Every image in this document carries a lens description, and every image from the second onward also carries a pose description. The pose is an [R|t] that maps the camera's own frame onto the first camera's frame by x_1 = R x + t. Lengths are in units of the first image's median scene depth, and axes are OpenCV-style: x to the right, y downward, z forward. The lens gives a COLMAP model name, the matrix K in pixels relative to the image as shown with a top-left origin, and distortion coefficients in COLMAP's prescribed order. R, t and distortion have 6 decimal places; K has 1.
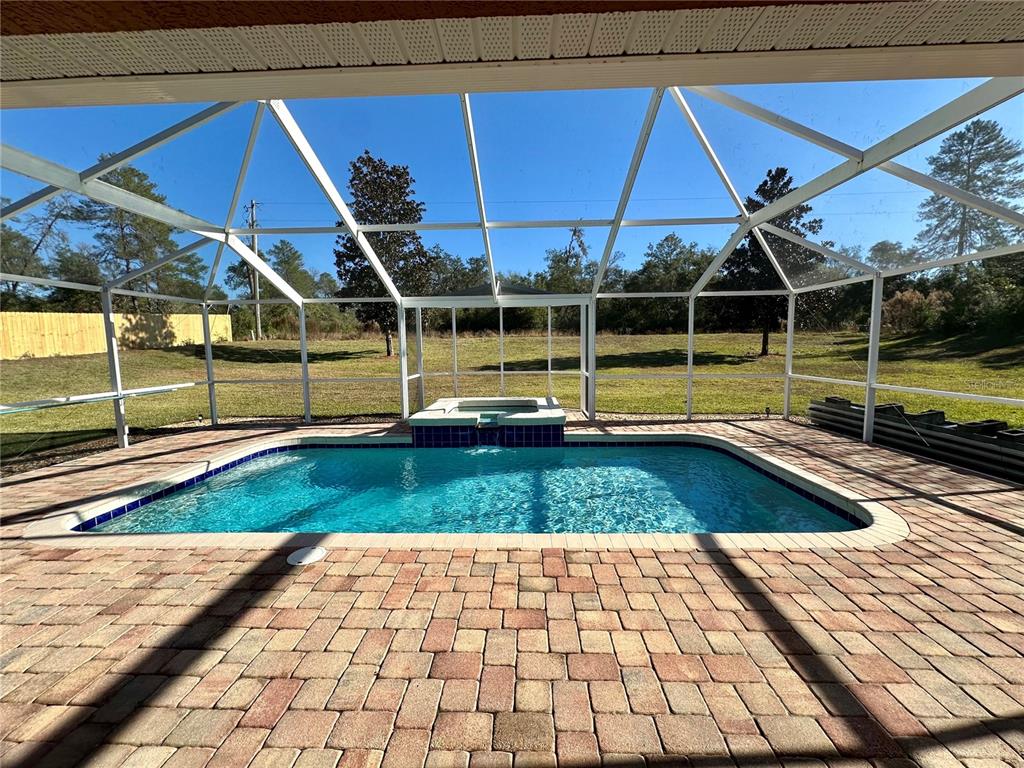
lens RADIAL K [[407.2, 0, 512.4], [0, 407.2, 383.7], [0, 0, 1]] dist [-0.003011, 0.000483]
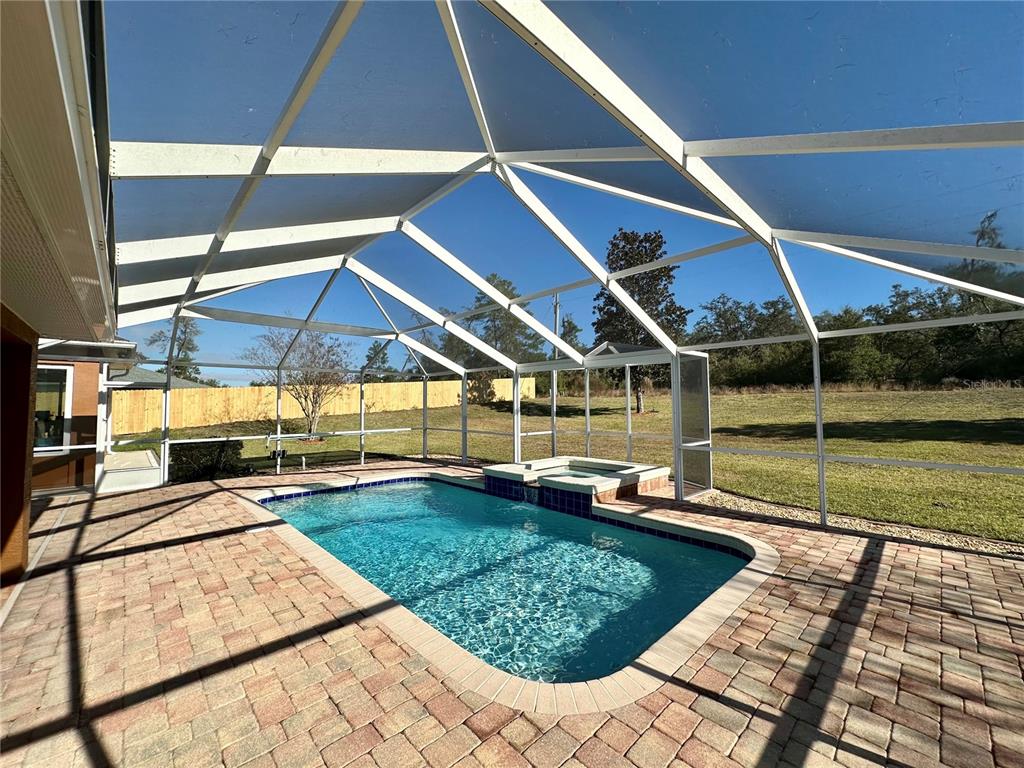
lens RADIAL K [[407.2, 0, 511.5], [0, 407.2, 383.3], [0, 0, 1]] dist [-0.003011, 0.000483]
pose [[0.710293, -0.024315, -0.703486, 0.645667], [-0.071145, 0.991806, -0.106114, -0.038652], [0.700301, 0.125421, 0.702743, 0.196956]]
